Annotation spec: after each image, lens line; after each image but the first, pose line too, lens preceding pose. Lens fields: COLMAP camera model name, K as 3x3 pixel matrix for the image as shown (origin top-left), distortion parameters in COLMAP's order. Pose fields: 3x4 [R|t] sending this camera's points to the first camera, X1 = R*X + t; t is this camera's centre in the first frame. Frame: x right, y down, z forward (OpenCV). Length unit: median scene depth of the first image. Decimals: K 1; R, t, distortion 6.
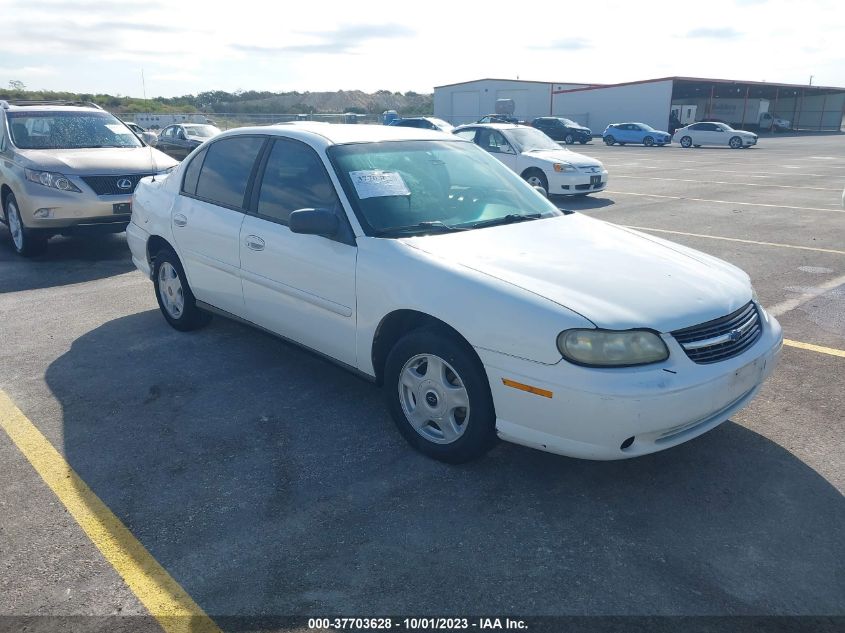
lens RADIAL K [[677.3, 0, 457.6], [0, 677.3, 324.9], [0, 0, 1]] dist [0.019435, -0.017521]
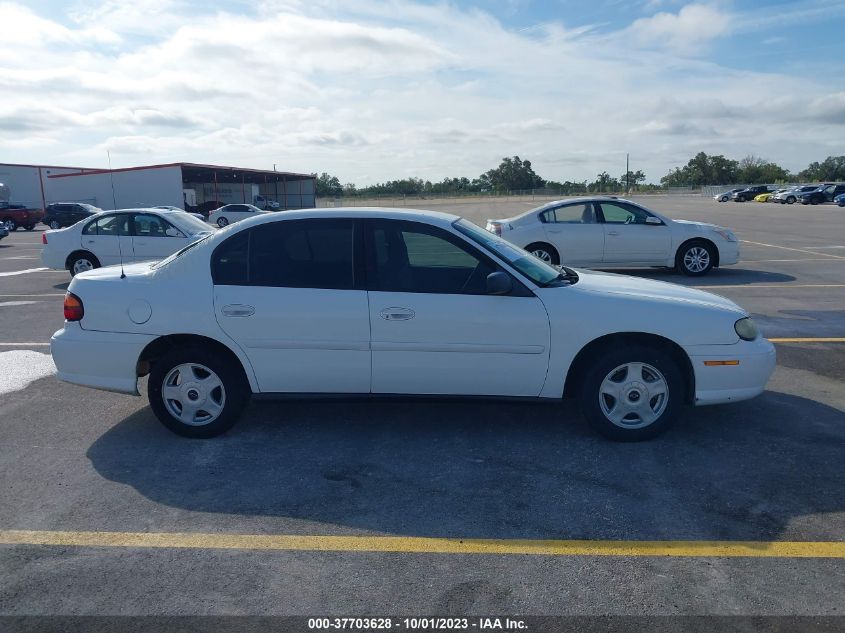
lens RADIAL K [[677.3, 0, 427.4], [0, 677.3, 319.8], [0, 0, 1]] dist [0.019435, -0.017521]
pose [[0.745782, -0.134260, 0.652521, -0.955895], [0.213151, 0.976082, -0.042781, -0.055005], [-0.631171, 0.170991, 0.756562, 0.156019]]
